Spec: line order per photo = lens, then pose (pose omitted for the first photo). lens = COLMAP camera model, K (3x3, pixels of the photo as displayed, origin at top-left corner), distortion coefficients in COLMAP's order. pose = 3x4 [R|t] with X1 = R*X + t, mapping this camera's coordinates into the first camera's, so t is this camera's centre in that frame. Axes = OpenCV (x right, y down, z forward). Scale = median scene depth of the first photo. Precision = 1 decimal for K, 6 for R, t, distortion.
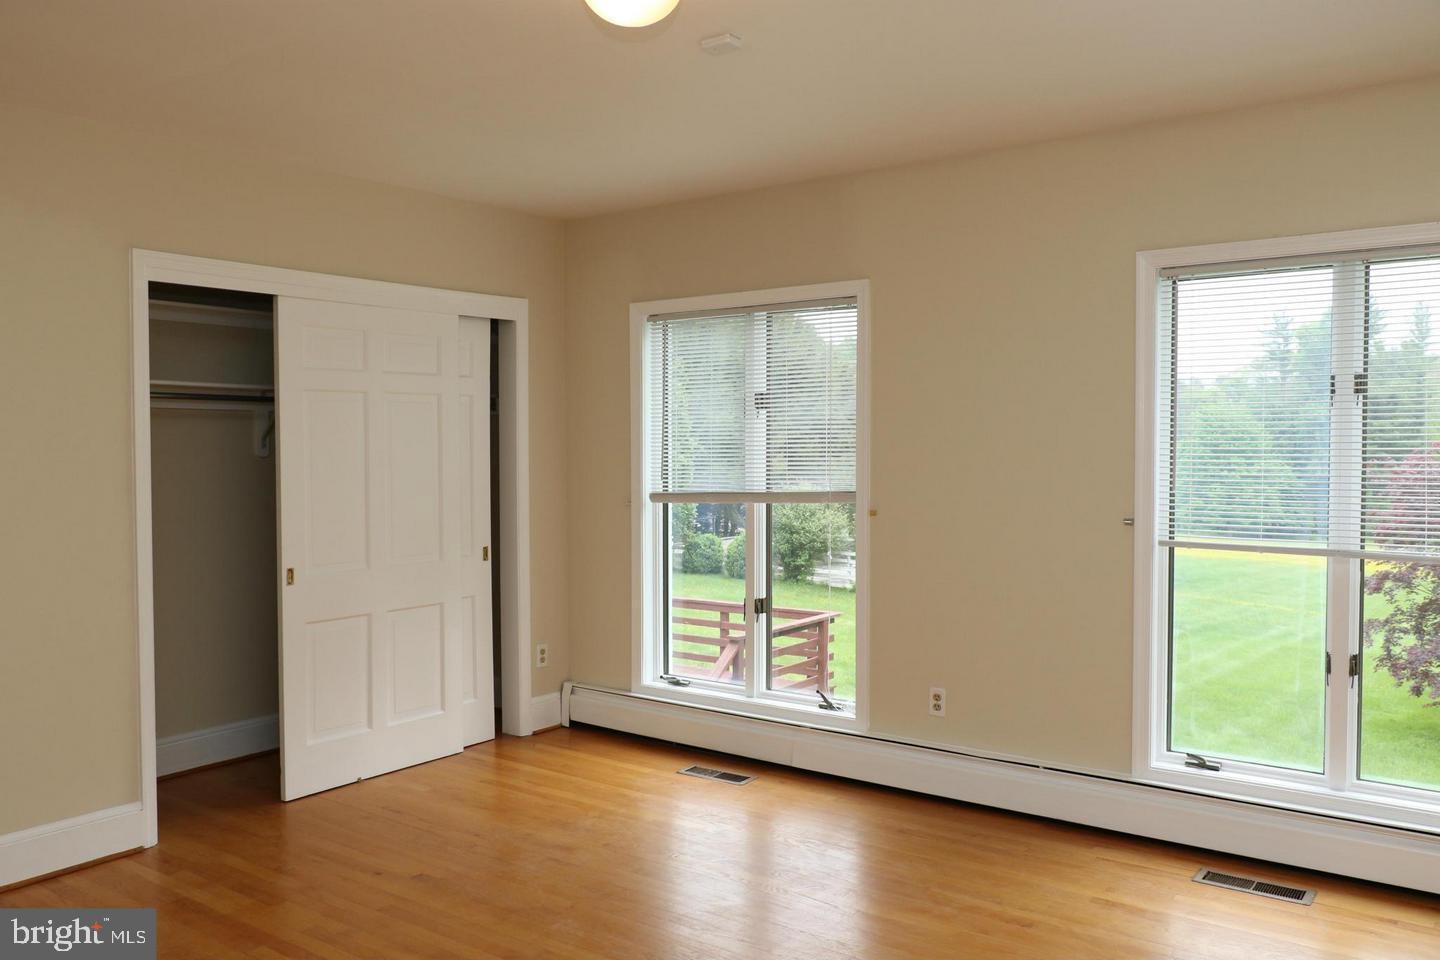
lens RADIAL K [[1140.6, 0, 723.2], [0, 1140.6, 479.8], [0, 0, 1]] dist [-0.009222, 0.002052]
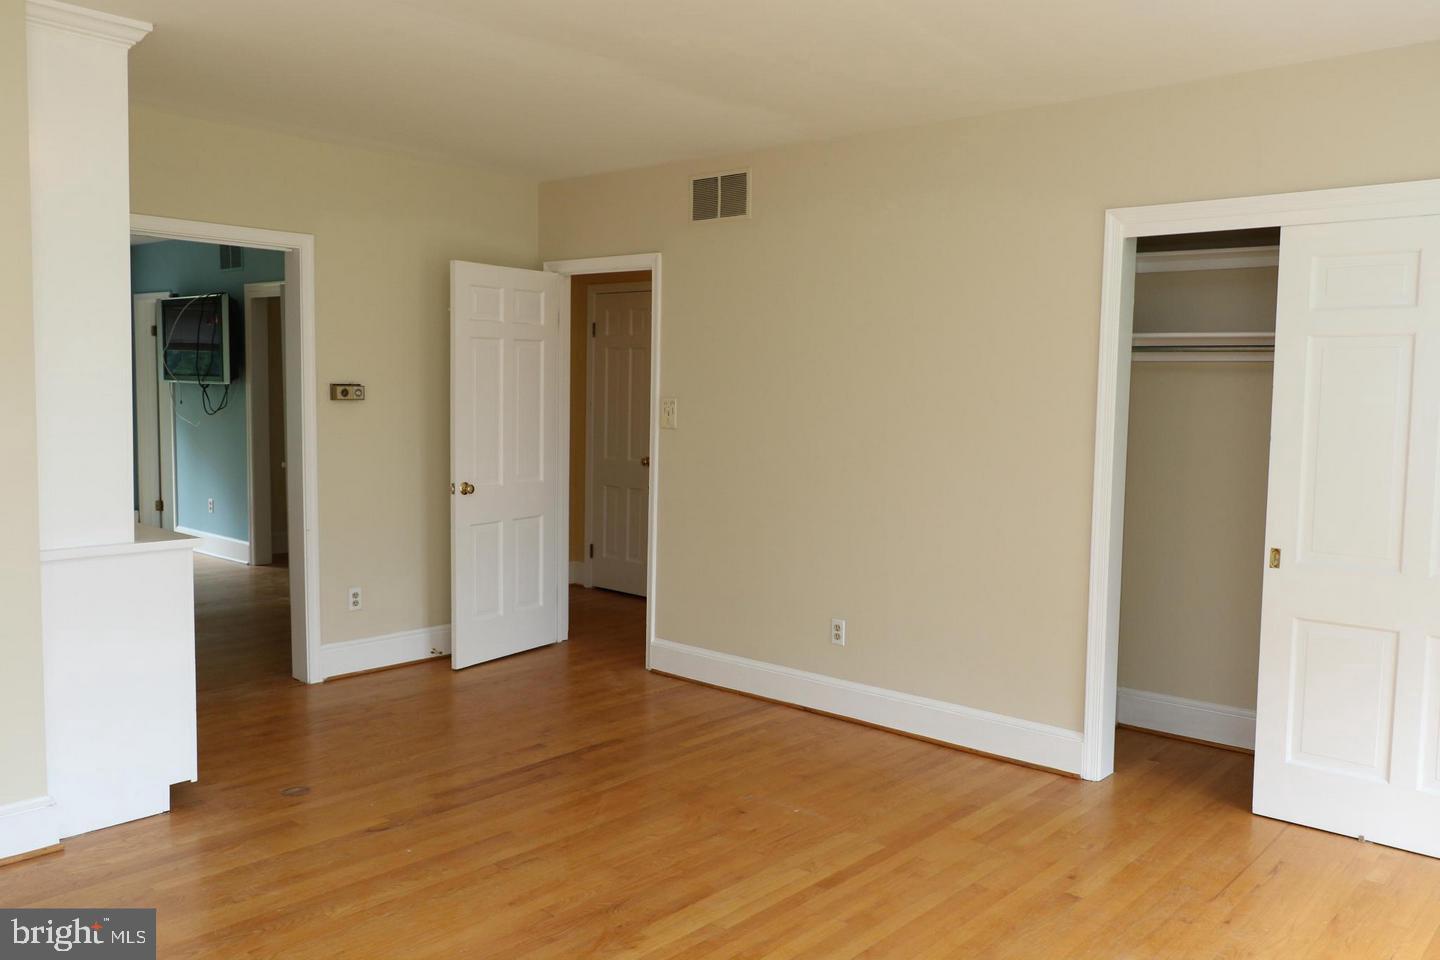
lens RADIAL K [[1140.6, 0, 723.7], [0, 1140.6, 479.4], [0, 0, 1]] dist [-0.009222, 0.002052]
pose [[-0.078918, 0.080266, -0.993644, 0.530710], [-0.053902, 0.994951, 0.084653, -0.024338], [0.995423, 0.060240, -0.074193, 0.703549]]
